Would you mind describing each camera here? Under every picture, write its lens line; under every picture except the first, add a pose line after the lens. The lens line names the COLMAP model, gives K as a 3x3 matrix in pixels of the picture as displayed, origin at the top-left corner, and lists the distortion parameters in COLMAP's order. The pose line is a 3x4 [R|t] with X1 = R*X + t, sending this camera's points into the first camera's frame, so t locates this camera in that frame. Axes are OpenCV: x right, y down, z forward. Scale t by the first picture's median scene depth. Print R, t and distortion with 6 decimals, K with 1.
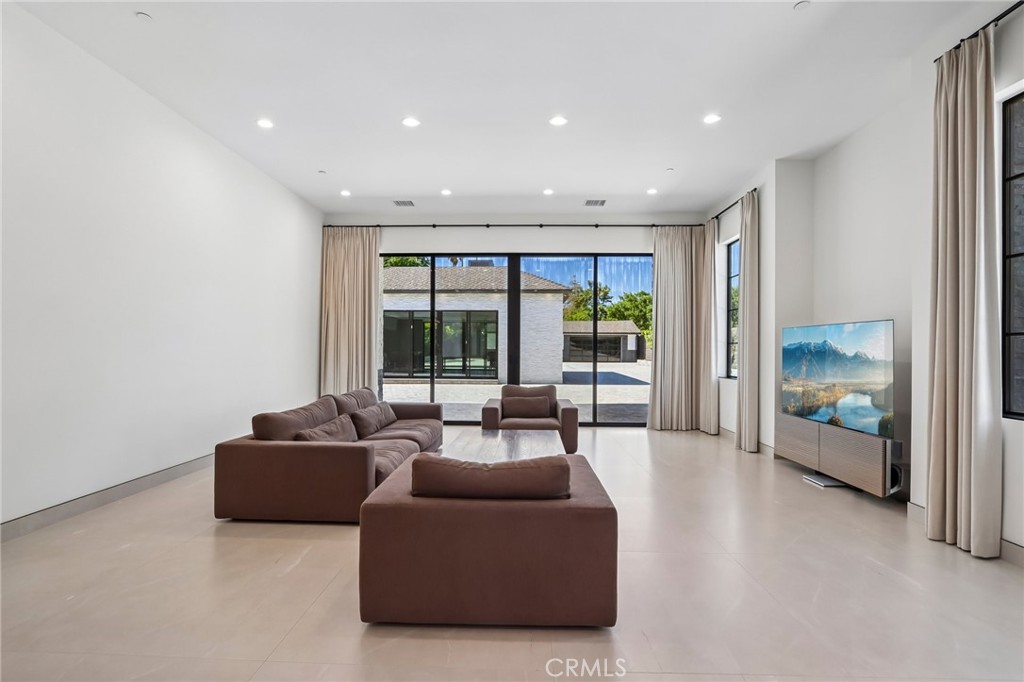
lens RADIAL K [[486.1, 0, 510.9], [0, 486.1, 347.5], [0, 0, 1]] dist [-0.015791, 0.001123]
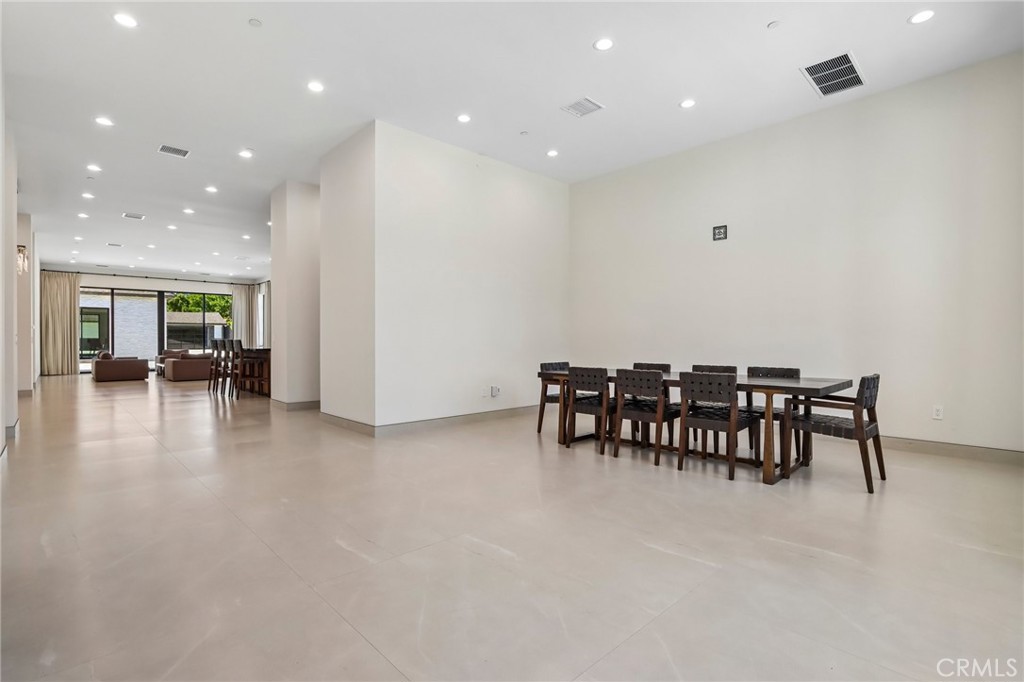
lens RADIAL K [[486.1, 0, 504.5], [0, 486.1, 339.6], [0, 0, 1]] dist [-0.015791, 0.001123]
pose [[0.709733, -0.008270, 0.704422, -0.430179], [0.004289, 0.999963, 0.007418, 0.013591], [-0.704458, -0.002244, 0.709742, -1.623812]]
